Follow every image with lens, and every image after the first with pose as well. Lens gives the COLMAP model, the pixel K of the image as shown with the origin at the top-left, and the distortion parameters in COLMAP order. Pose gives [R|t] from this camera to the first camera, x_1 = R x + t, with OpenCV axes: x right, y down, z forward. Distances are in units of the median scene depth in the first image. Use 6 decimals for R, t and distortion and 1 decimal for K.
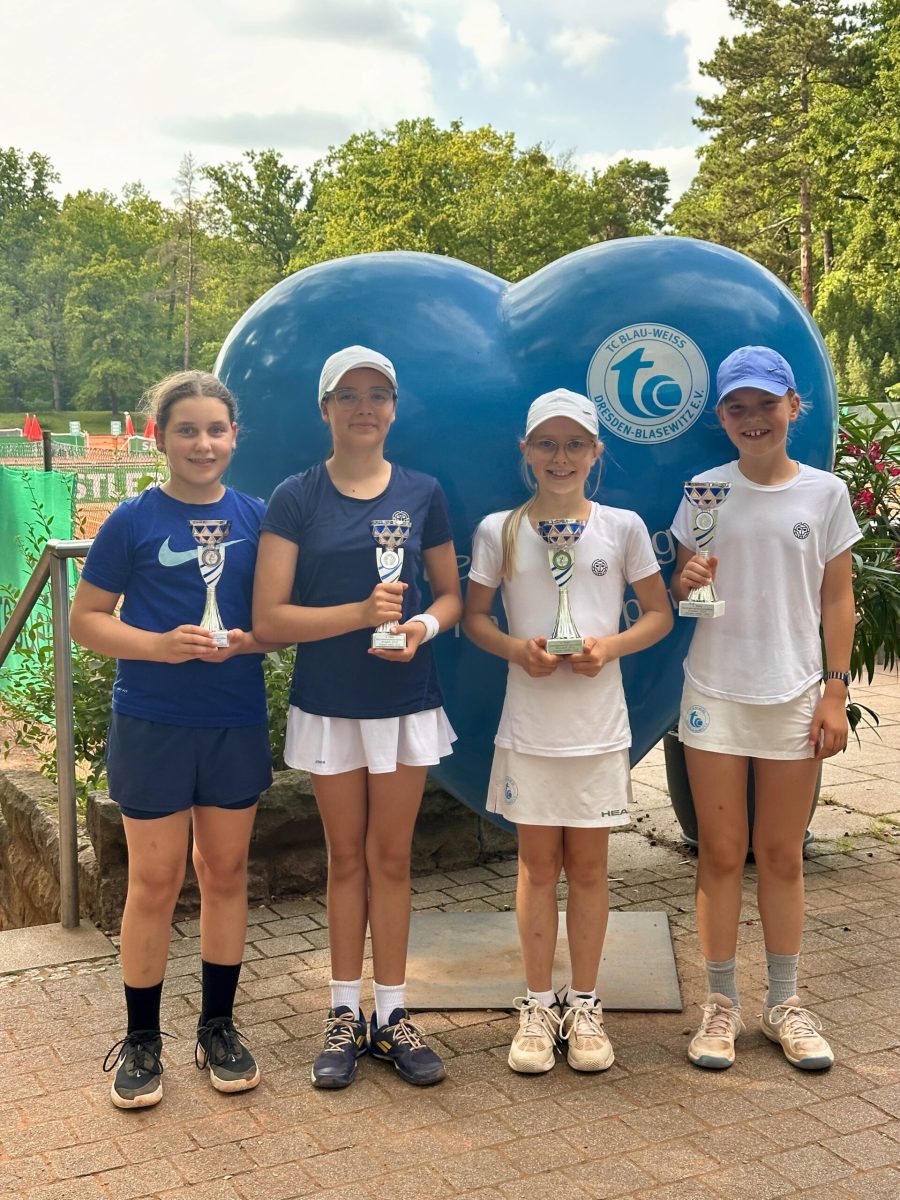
lens RADIAL K [[1639.2, 0, 458.0], [0, 1639.2, 594.0], [0, 0, 1]] dist [0.078317, 0.000000]
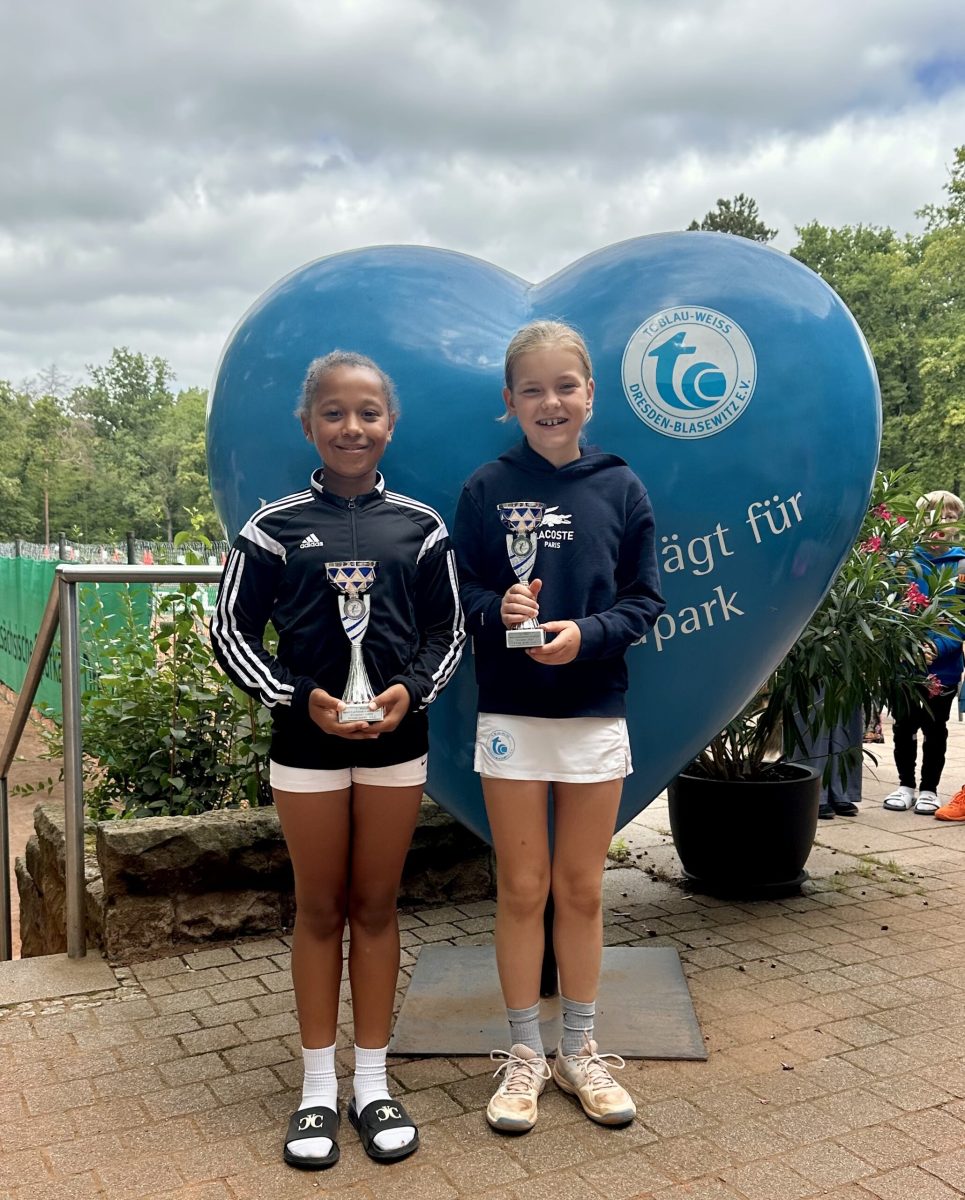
lens RADIAL K [[1208.5, 0, 504.3], [0, 1208.5, 684.2], [0, 0, 1]] dist [0.051895, 0.000000]
pose [[0.999429, 0.015902, 0.029811, -0.002621], [-0.015669, 0.999845, -0.008034, 0.040241], [-0.029934, 0.007562, 0.999523, 0.264257]]
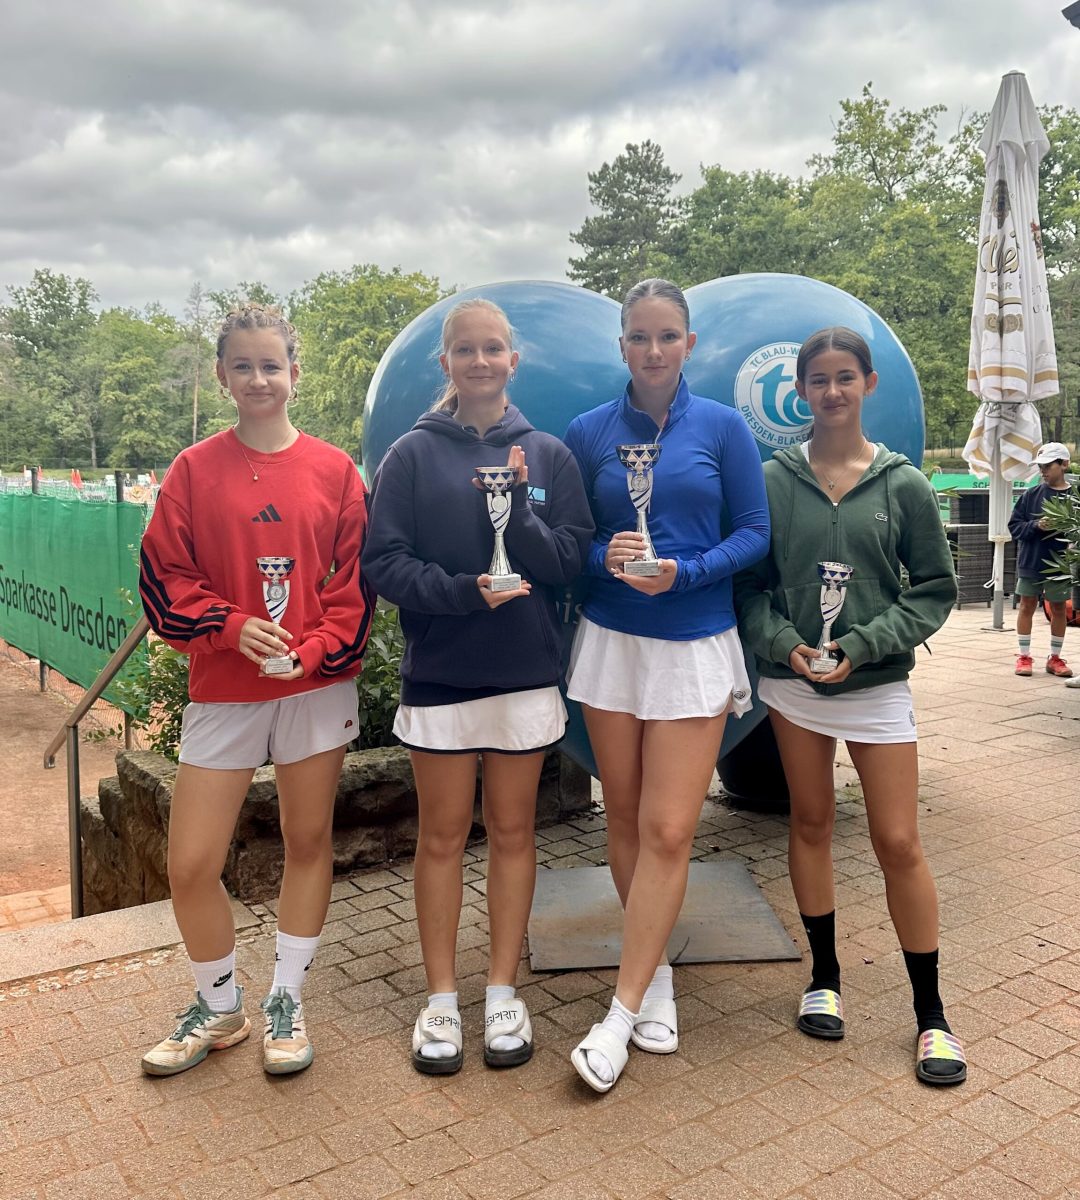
lens RADIAL K [[1159.1, 0, 571.1], [0, 1159.1, 544.4], [0, 0, 1]] dist [0.017073, 0.000000]
pose [[0.988074, 0.000886, 0.153979, -0.119089], [0.006732, 0.998779, -0.048944, 0.008191], [-0.153835, 0.049397, 0.986861, 0.196666]]
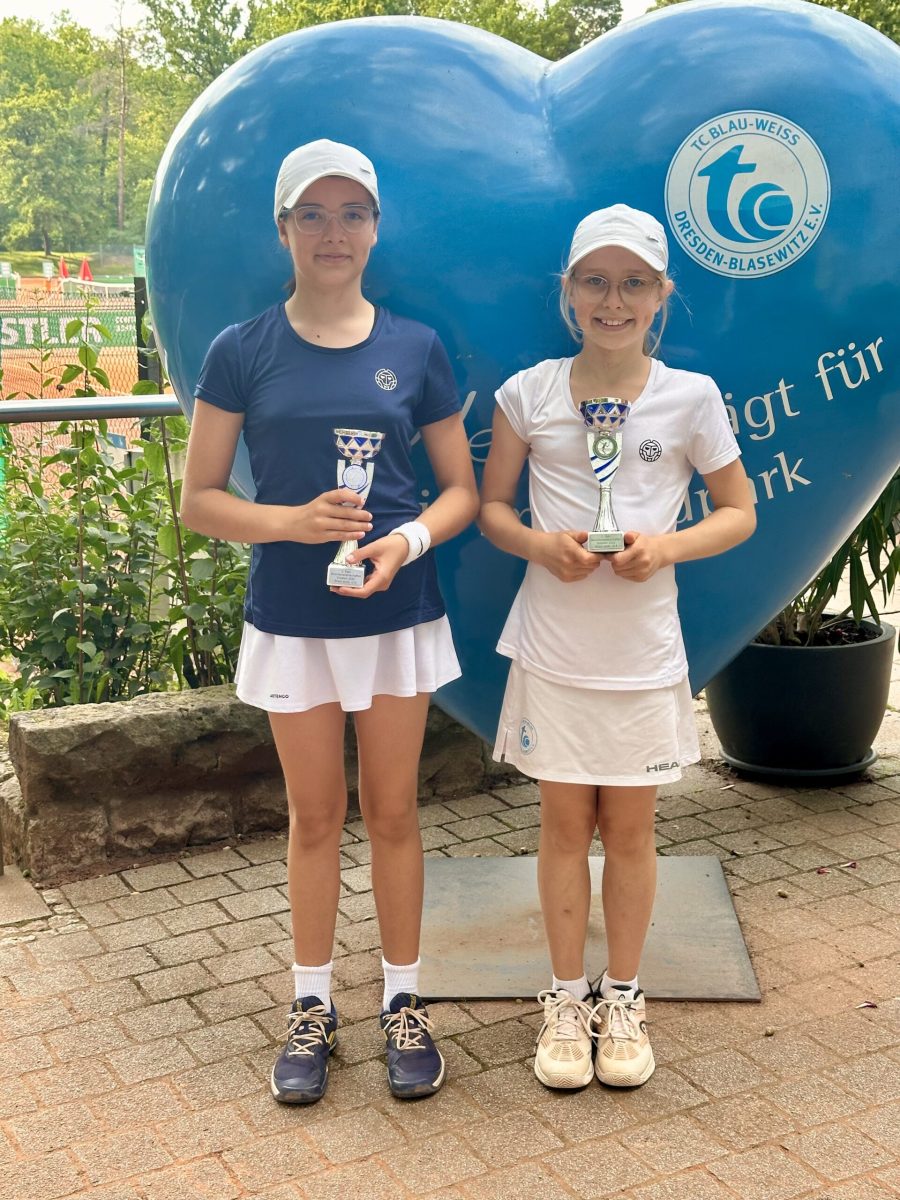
lens RADIAL K [[1639.2, 0, 452.7], [0, 1639.2, 609.8], [0, 0, 1]] dist [0.078317, 0.000000]
pose [[0.999529, -0.002295, 0.030592, -0.031618], [-0.000803, 0.994900, 0.100867, -0.013482], [-0.030668, -0.100844, 0.994429, 0.193729]]
